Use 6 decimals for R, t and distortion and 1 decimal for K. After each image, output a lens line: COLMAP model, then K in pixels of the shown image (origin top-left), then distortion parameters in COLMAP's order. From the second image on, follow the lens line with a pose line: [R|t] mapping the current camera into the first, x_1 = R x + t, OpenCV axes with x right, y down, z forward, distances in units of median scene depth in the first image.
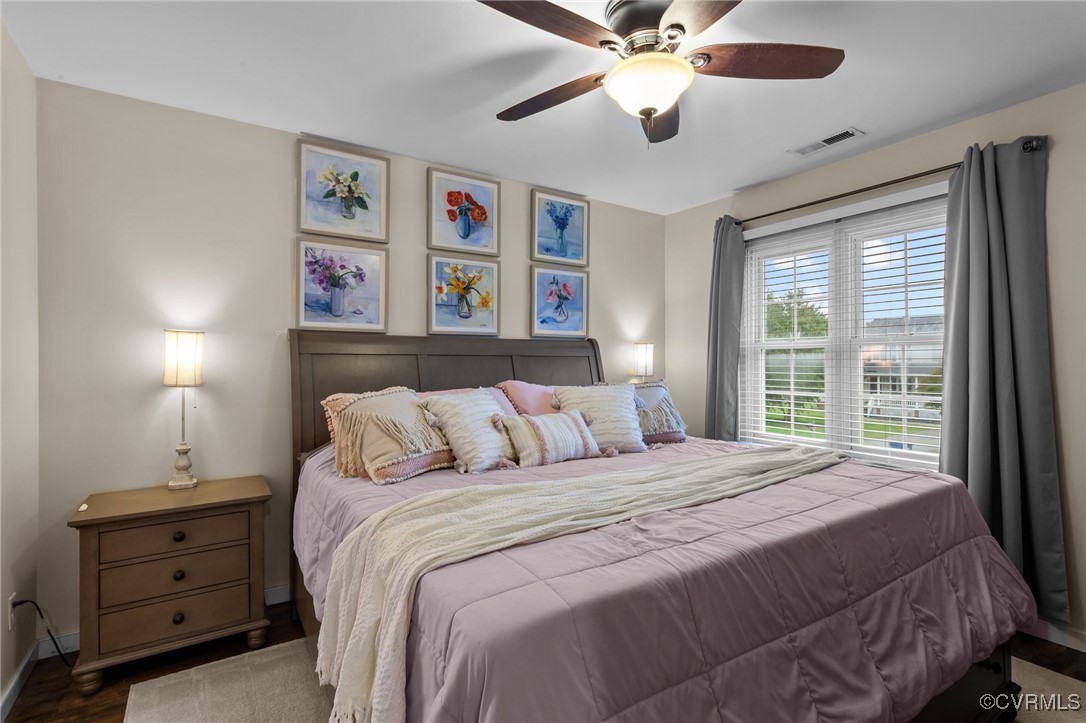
lens RADIAL K [[513.6, 0, 546.1], [0, 513.6, 359.7], [0, 0, 1]] dist [0.000084, 0.001236]
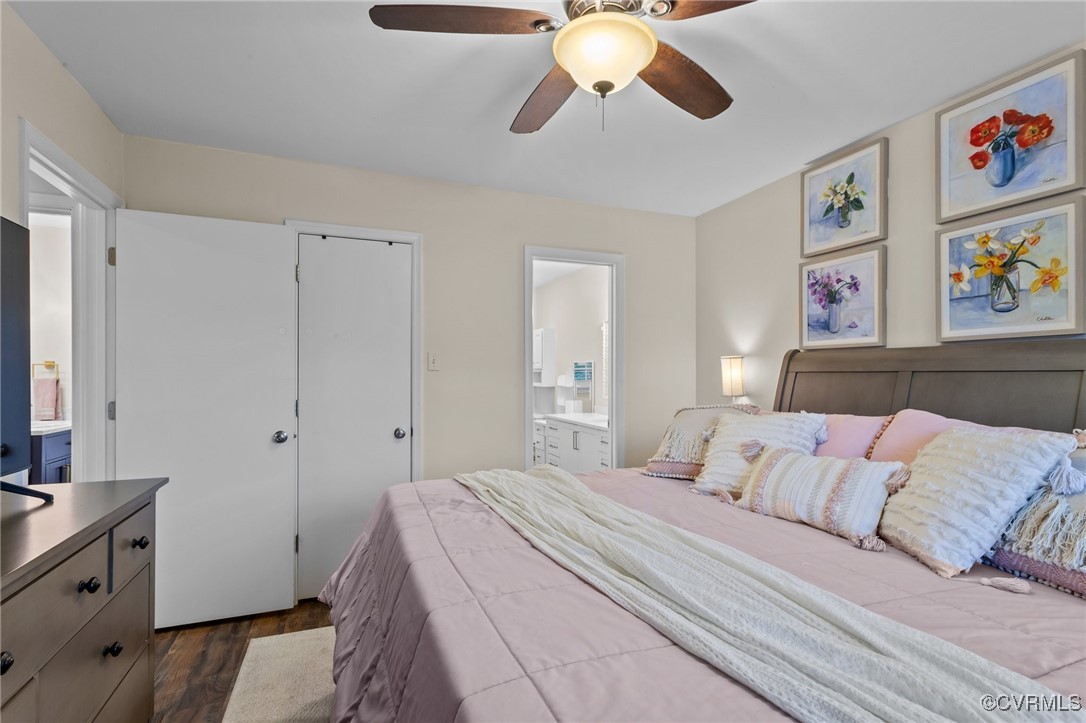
lens RADIAL K [[513.6, 0, 545.9], [0, 513.6, 371.9], [0, 0, 1]] dist [0.000084, 0.001236]
pose [[-0.198748, -0.004799, -0.980039, 0.634500], [0.004806, 0.999971, -0.005871, -0.007361], [0.980039, -0.005877, -0.198719, 0.639587]]
